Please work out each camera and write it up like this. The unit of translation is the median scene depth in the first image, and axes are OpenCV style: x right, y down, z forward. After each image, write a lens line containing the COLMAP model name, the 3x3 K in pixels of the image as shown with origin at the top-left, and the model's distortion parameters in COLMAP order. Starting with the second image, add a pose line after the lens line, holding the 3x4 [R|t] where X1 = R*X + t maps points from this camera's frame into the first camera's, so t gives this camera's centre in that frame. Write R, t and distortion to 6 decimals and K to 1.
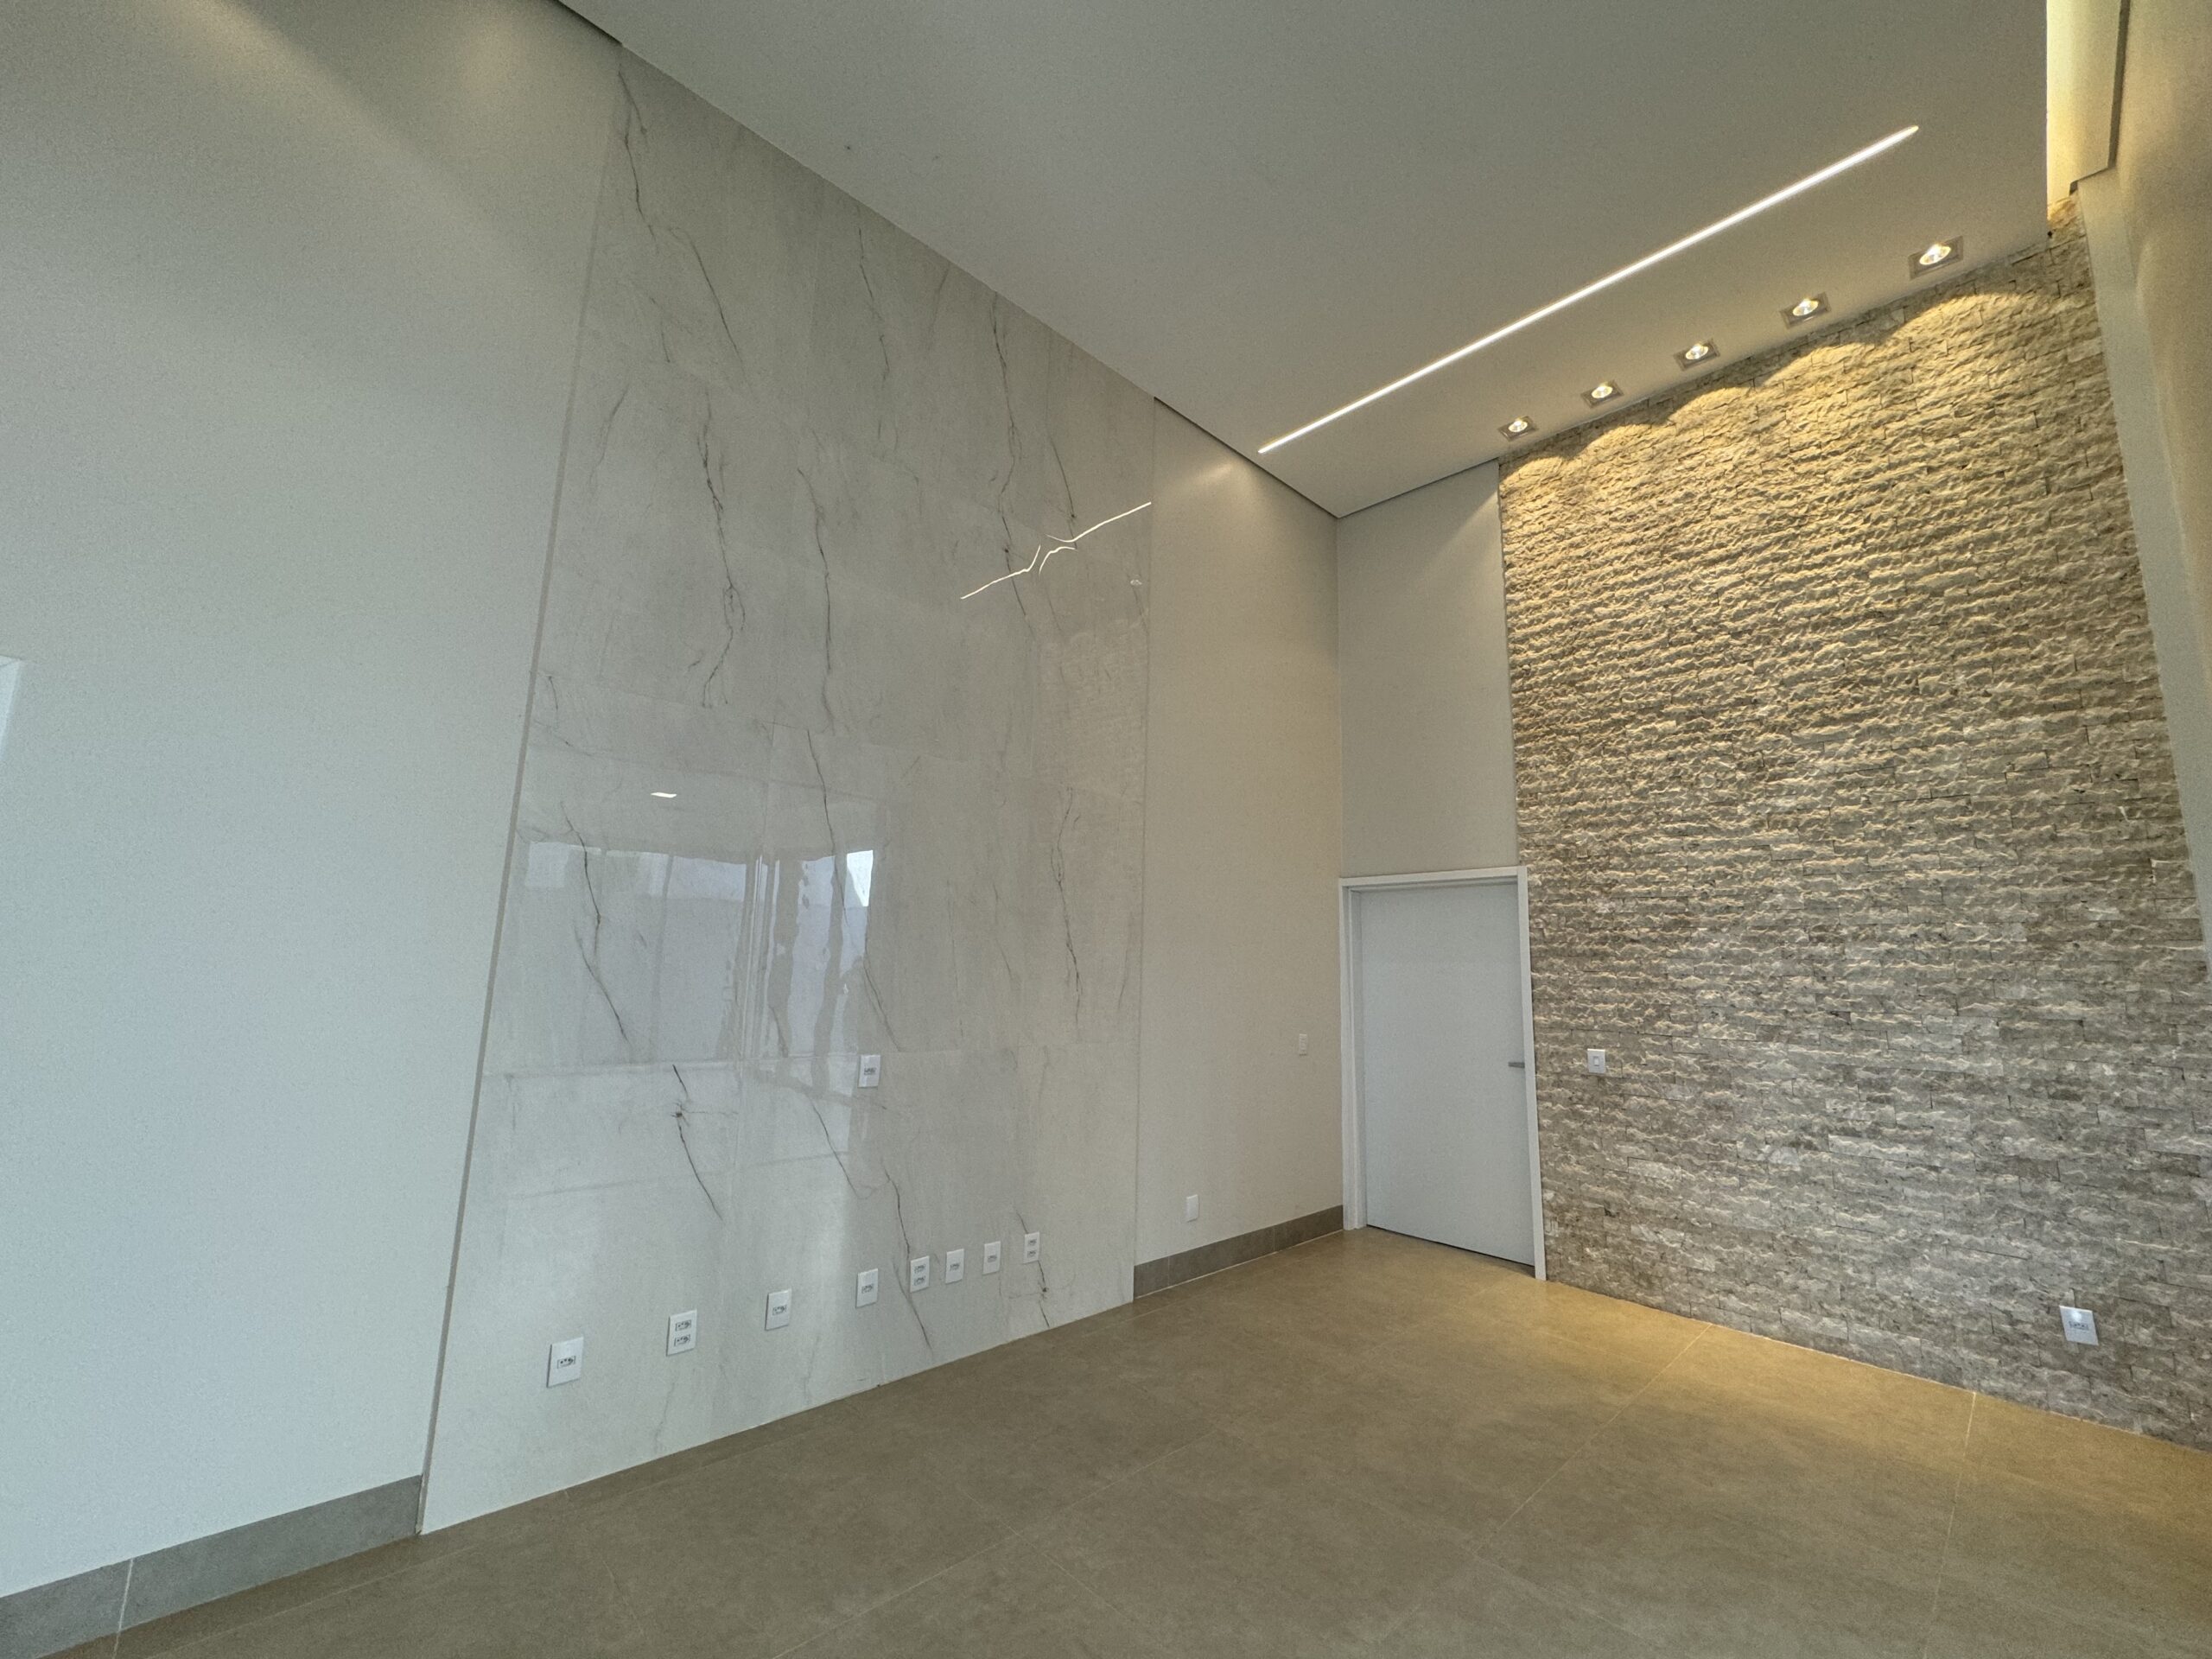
lens RADIAL K [[885.1, 0, 1107.4], [0, 885.1, 826.3], [0, 0, 1]] dist [-0.004944, 0.000923]
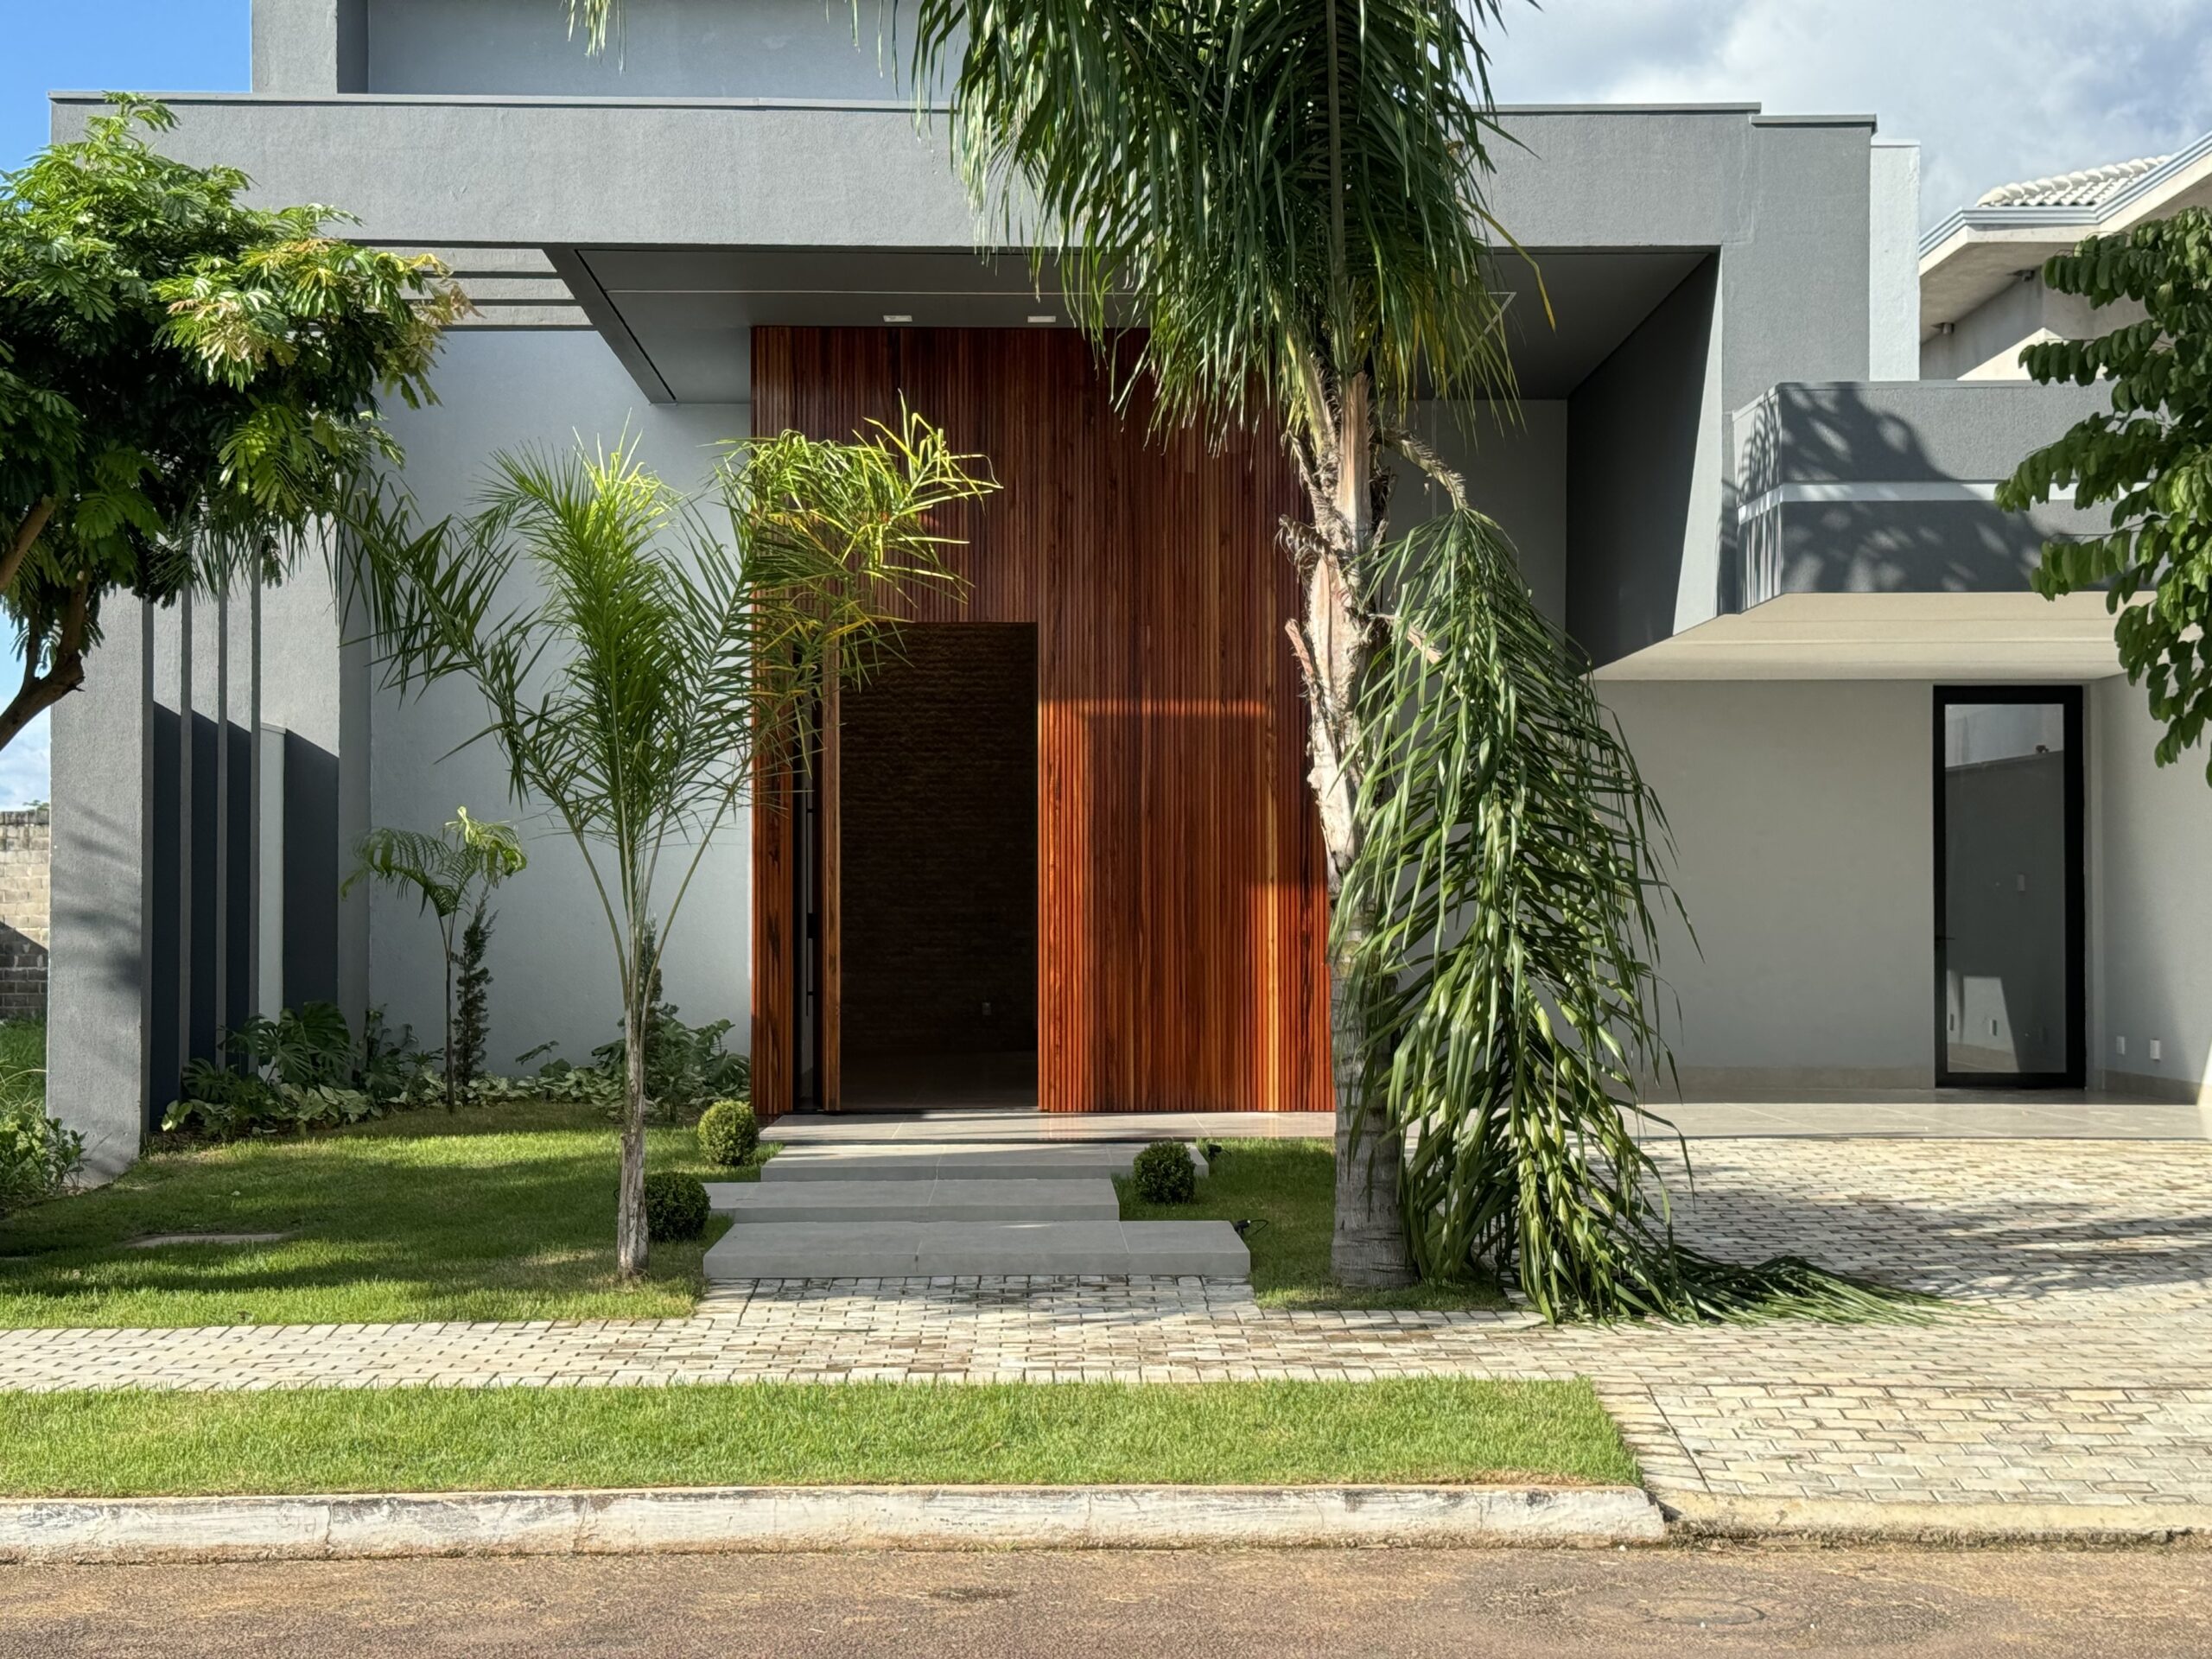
lens RADIAL K [[3095.3, 0, 1101.3], [0, 3095.3, 833.9], [0, 0, 1]] dist [0.152893, 0.000000]
pose [[0.676470, -0.010504, 0.736395, -4.176107], [-0.097622, 0.989796, 0.103795, -0.708095], [-0.729972, -0.142103, 0.668542, -4.094478]]
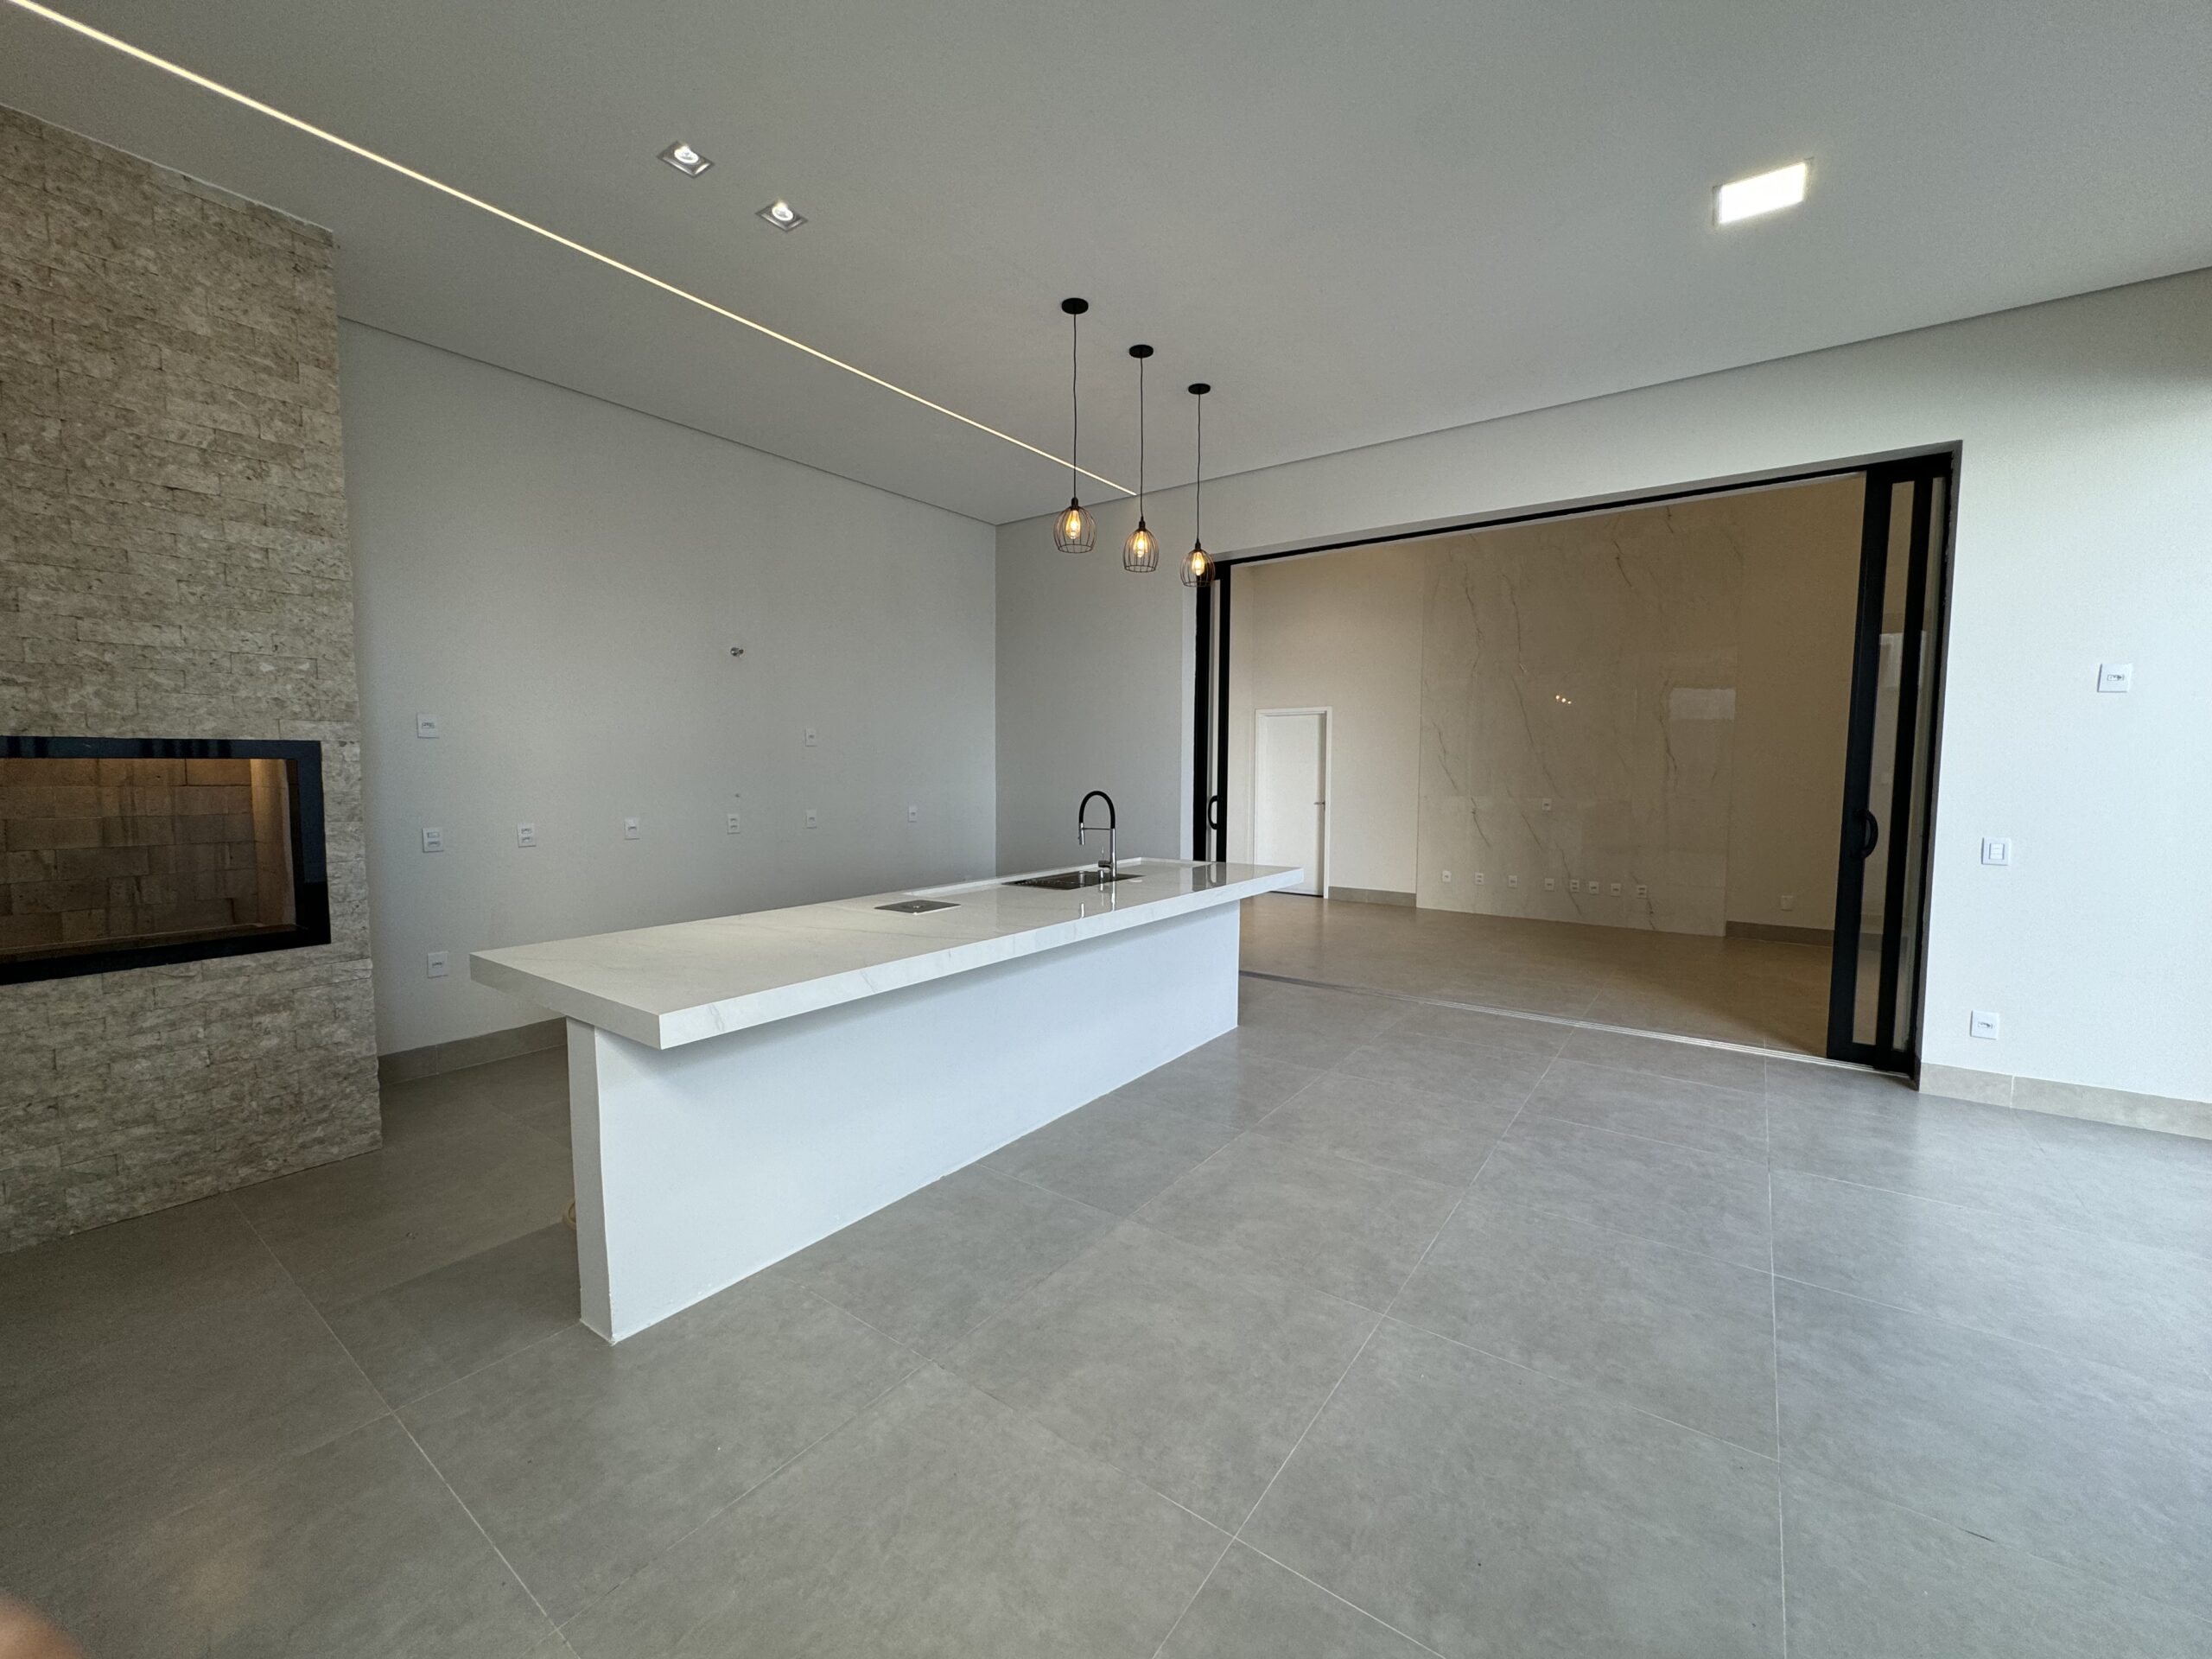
lens RADIAL K [[885.1, 0, 1106.7], [0, 885.1, 826.1], [0, 0, 1]] dist [-0.004944, 0.000923]
pose [[0.168229, 0.043710, -0.984778, 1.703297], [0.162330, 0.984149, 0.071413, -0.043143], [0.972290, -0.171873, 0.158467, -0.548556]]
